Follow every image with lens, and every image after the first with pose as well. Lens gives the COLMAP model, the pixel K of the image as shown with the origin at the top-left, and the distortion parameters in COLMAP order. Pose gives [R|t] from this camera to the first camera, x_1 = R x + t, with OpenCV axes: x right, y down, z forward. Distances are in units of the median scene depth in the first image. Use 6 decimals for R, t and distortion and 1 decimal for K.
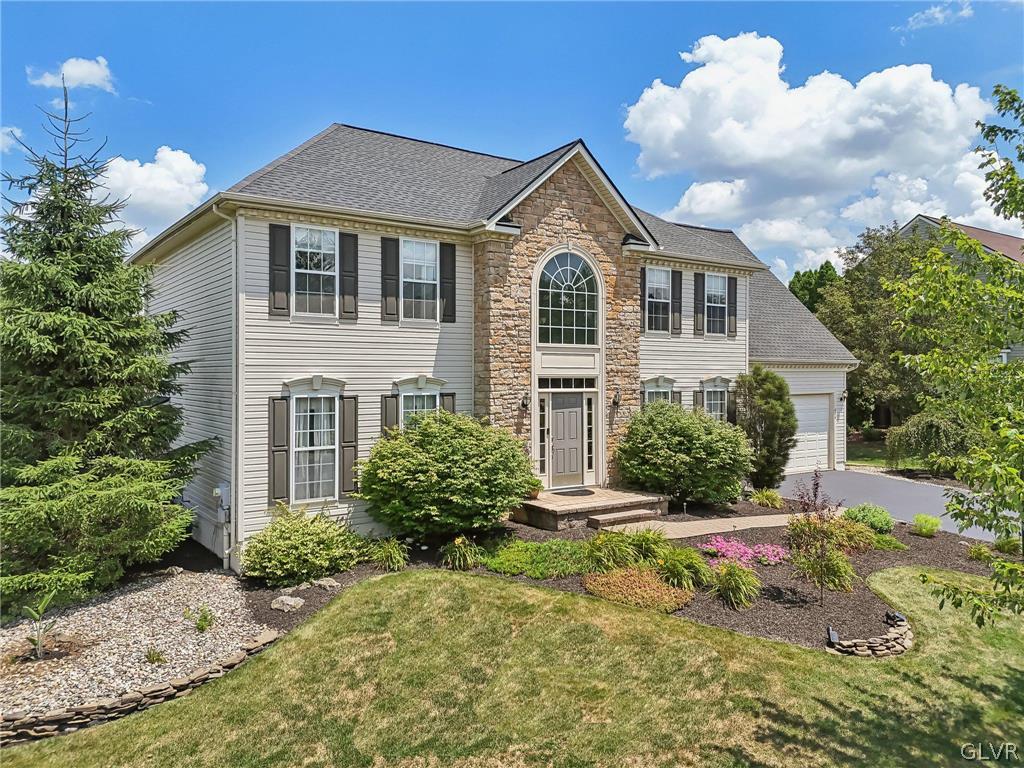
lens RADIAL K [[757.3, 0, 514.5], [0, 757.3, 376.7], [0, 0, 1]] dist [0.072391, -0.070962]
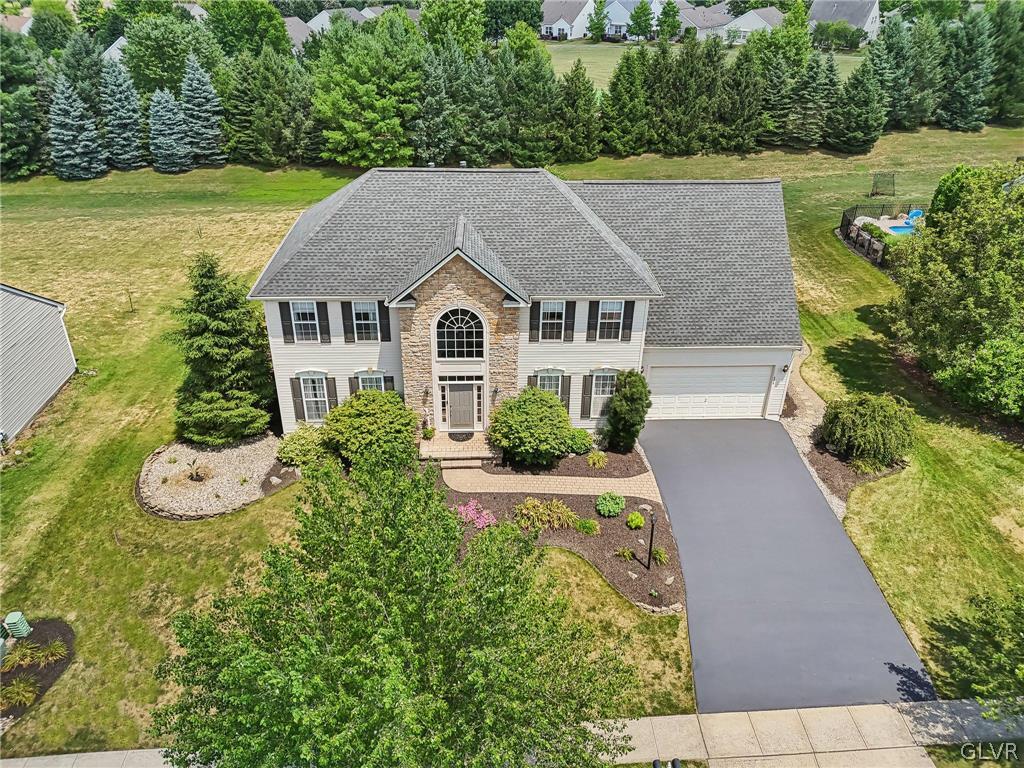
lens RADIAL K [[757.3, 0, 514.5], [0, 757.3, 376.7], [0, 0, 1]] dist [0.072391, -0.070962]
pose [[0.844271, 0.273494, -0.460878, 0.964822], [-0.017327, 0.873460, 0.486587, -0.832774], [0.535637, -0.402826, 0.742176, -0.186212]]
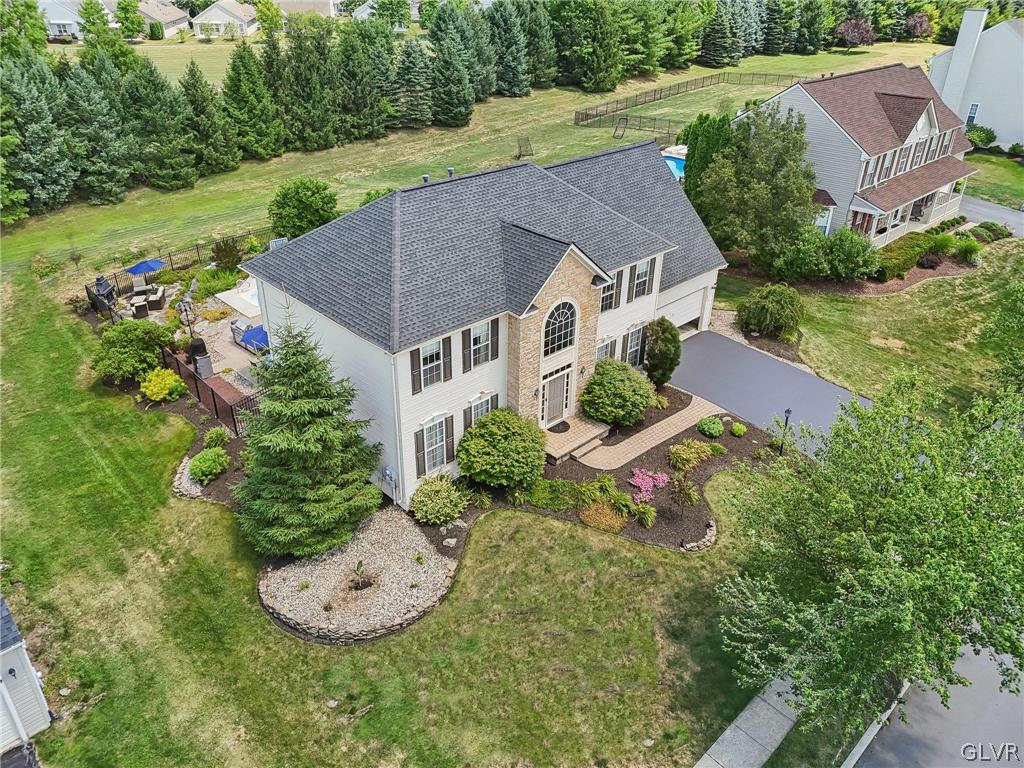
lens RADIAL K [[757.3, 0, 514.5], [0, 757.3, 376.7], [0, 0, 1]] dist [0.072391, -0.070962]
pose [[0.988054, -0.061041, 0.141501, -0.275865], [-0.015588, 0.873911, 0.485836, -0.833791], [-0.153316, -0.482238, 0.862520, -0.485179]]
